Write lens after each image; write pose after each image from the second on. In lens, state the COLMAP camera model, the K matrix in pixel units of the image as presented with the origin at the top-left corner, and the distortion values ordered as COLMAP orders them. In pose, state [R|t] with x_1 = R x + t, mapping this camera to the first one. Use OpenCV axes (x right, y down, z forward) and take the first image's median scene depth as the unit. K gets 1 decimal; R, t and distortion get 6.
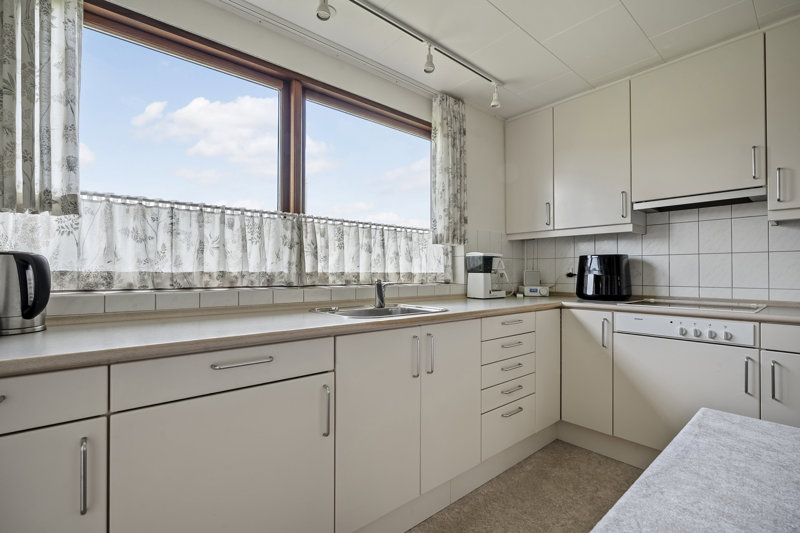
lens RADIAL K [[366.5, 0, 400.0], [0, 366.5, 266.5], [0, 0, 1]] dist [-0.001874, -0.000139]
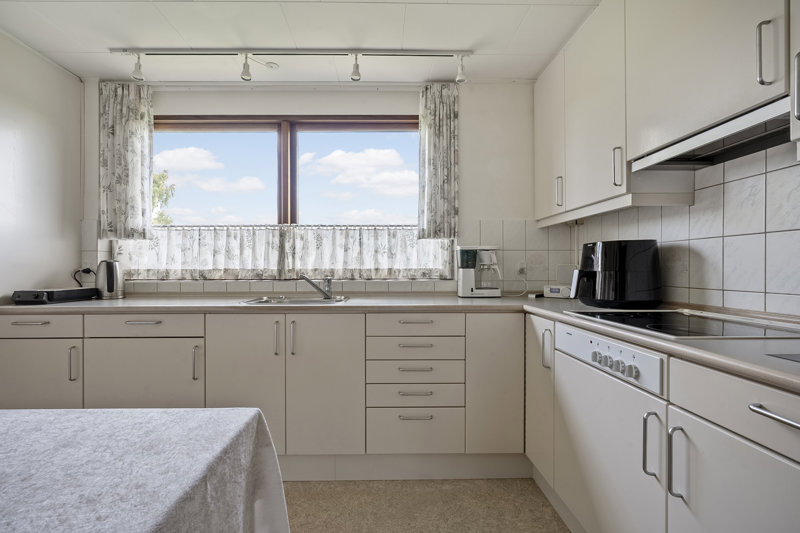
lens RADIAL K [[375.9, 0, 400.0], [0, 375.9, 266.5], [0, 0, 1]] dist [0.000005, -0.000018]
pose [[0.761880, -0.008260, -0.647665, 0.762693], [0.015345, 0.999868, 0.005299, 0.005559], [0.647536, -0.013975, 0.761906, 0.210593]]
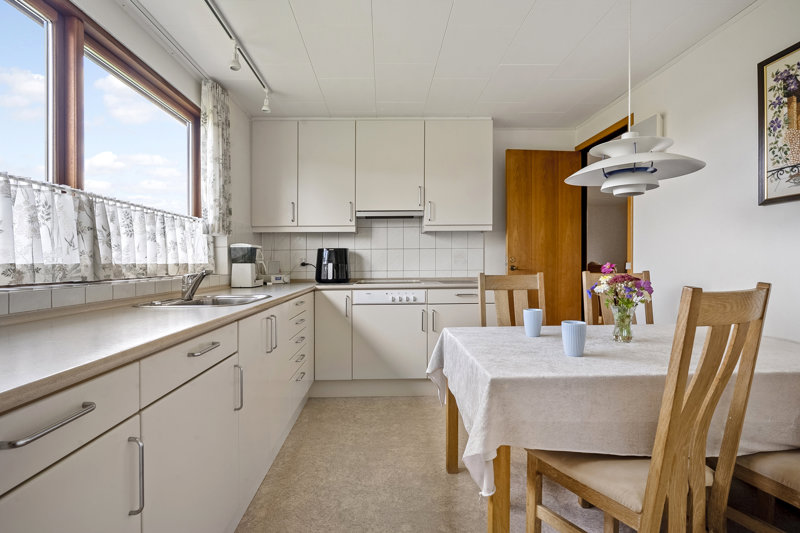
lens RADIAL K [[407.2, 0, 400.0], [0, 407.2, 266.5], [0, 0, 1]] dist [0.000292, 0.000343]
pose [[0.615595, -0.016515, 0.787889, -0.473888], [-0.004108, 0.999700, 0.024164, -0.003390], [-0.788052, -0.018112, 0.615343, -0.077708]]
